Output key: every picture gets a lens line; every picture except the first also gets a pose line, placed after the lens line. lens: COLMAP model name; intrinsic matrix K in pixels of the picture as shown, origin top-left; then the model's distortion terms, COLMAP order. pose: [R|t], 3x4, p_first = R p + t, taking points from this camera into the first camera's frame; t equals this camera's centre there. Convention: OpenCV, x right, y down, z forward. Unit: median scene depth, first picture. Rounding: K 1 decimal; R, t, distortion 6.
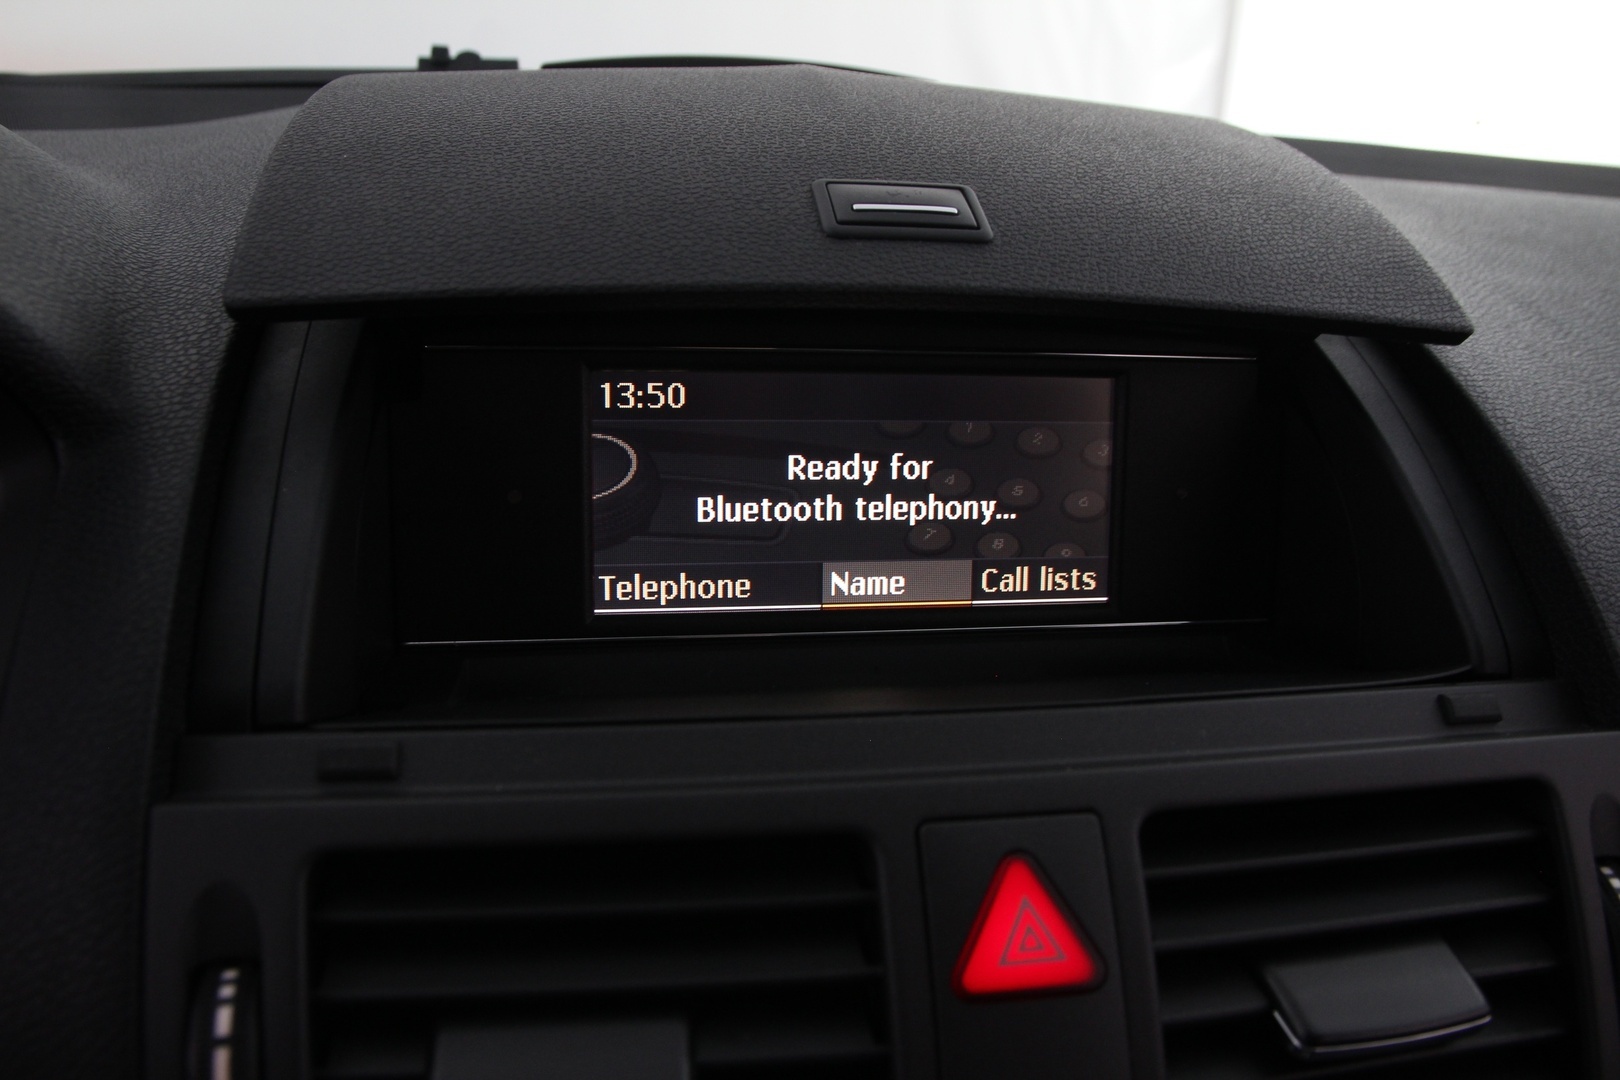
lens RADIAL K [[1259.9, 0, 810.0], [0, 1259.9, 540.0], [0, 0, 1]] dist [-0.128220, 0.078000]
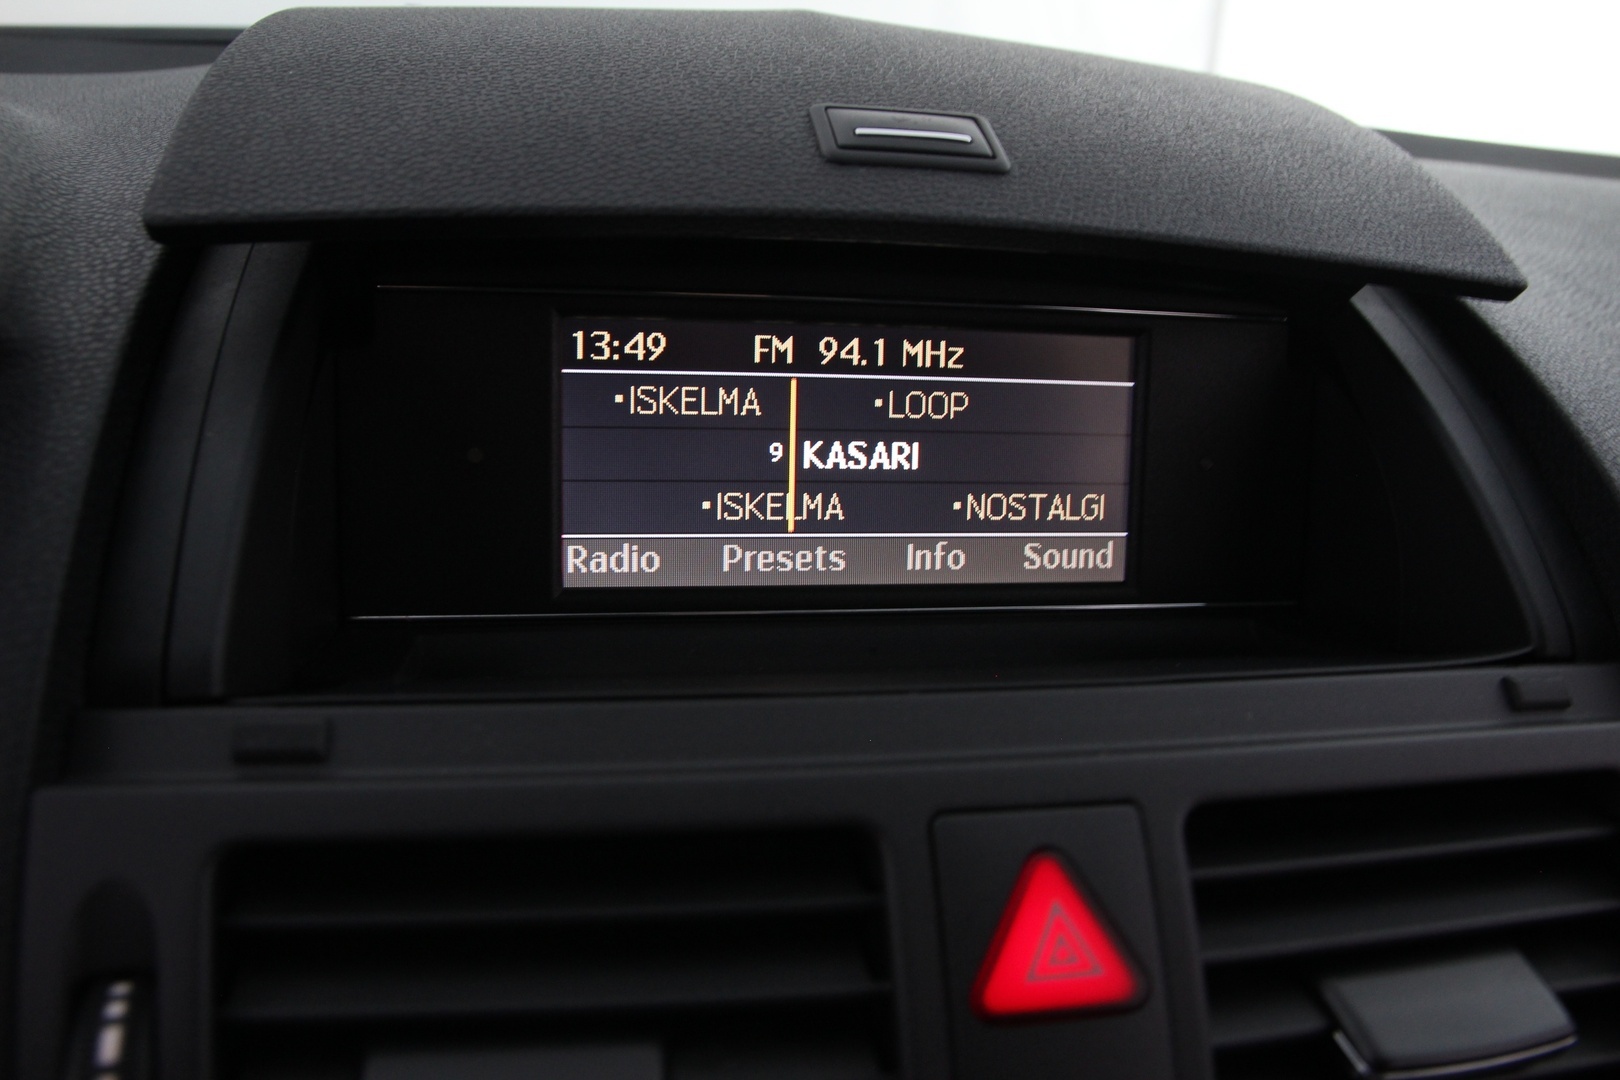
lens RADIAL K [[1271.4, 0, 821.8], [0, 1271.4, 532.7], [0, 0, 1]] dist [-0.139970, 0.091495]
pose [[0.999707, 0.008982, 0.022460, -0.007697], [-0.008750, 0.999907, -0.010432, 0.032839], [-0.022552, 0.010232, 0.999693, 0.104469]]
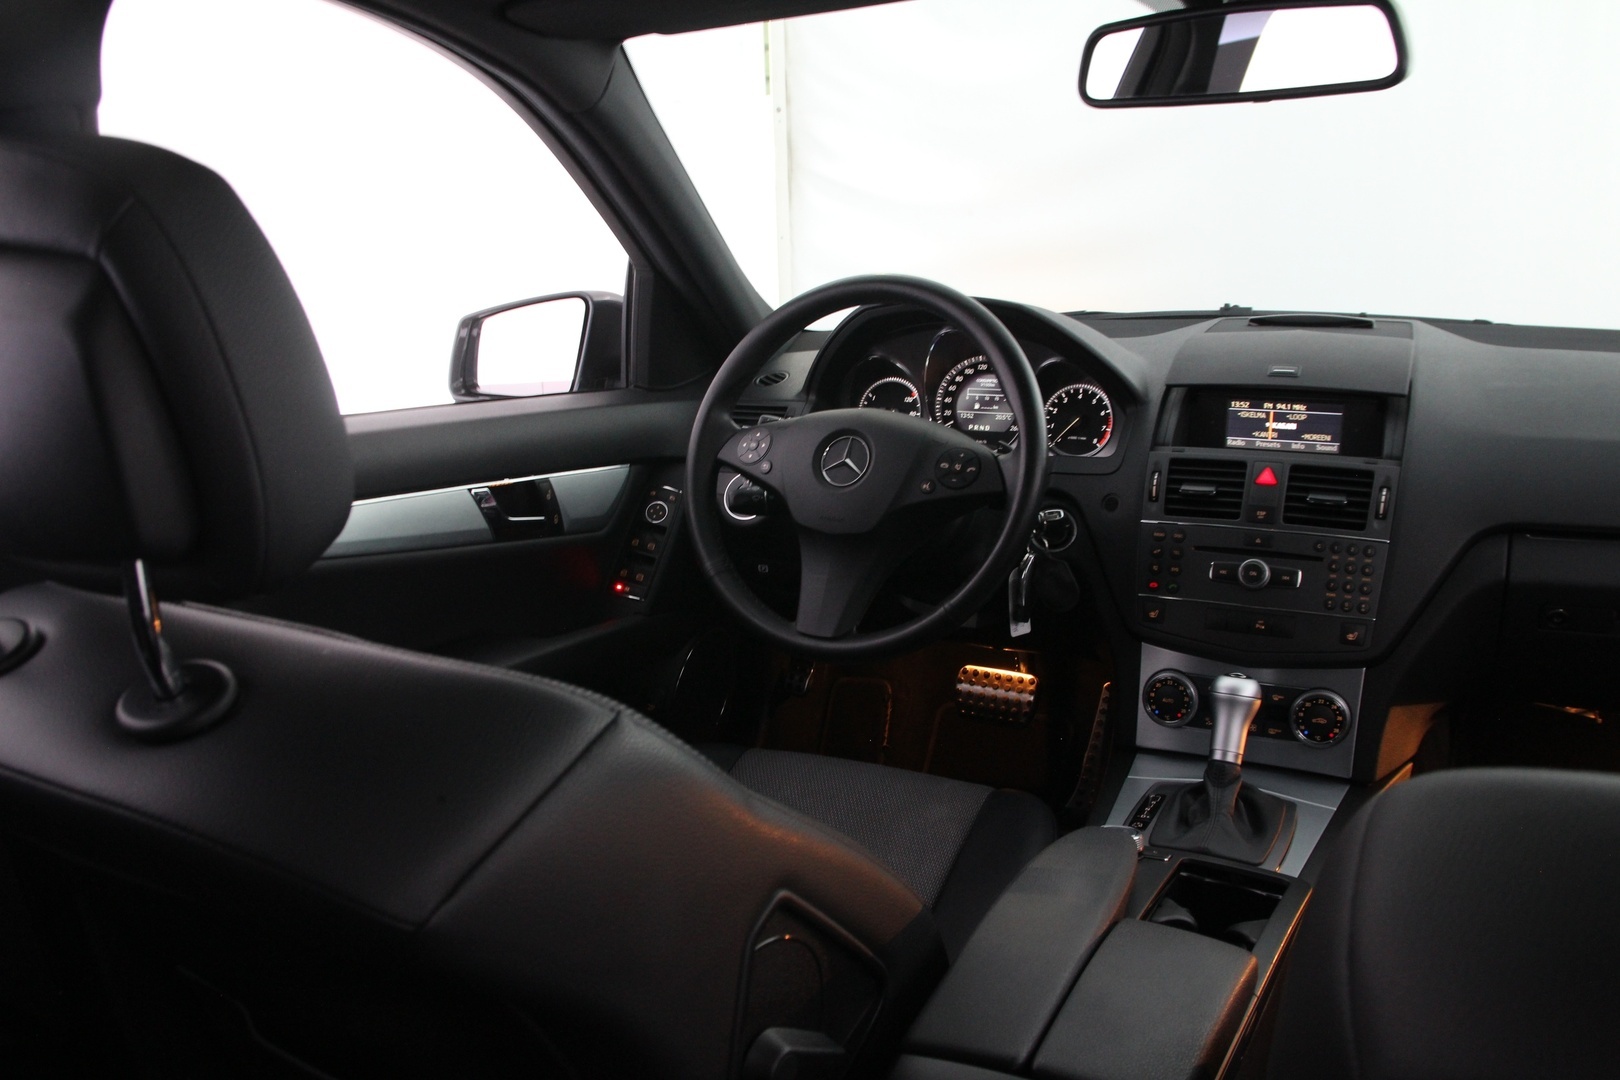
lens RADIAL K [[1259.9, 0, 810.0], [0, 1259.9, 540.0], [0, 0, 1]] dist [-0.128220, 0.078000]
pose [[0.782163, 0.088062, -0.616819, 1.930576], [-0.124246, 0.992124, -0.015908, 0.849943], [0.610560, 0.089080, 0.786944, -4.645098]]
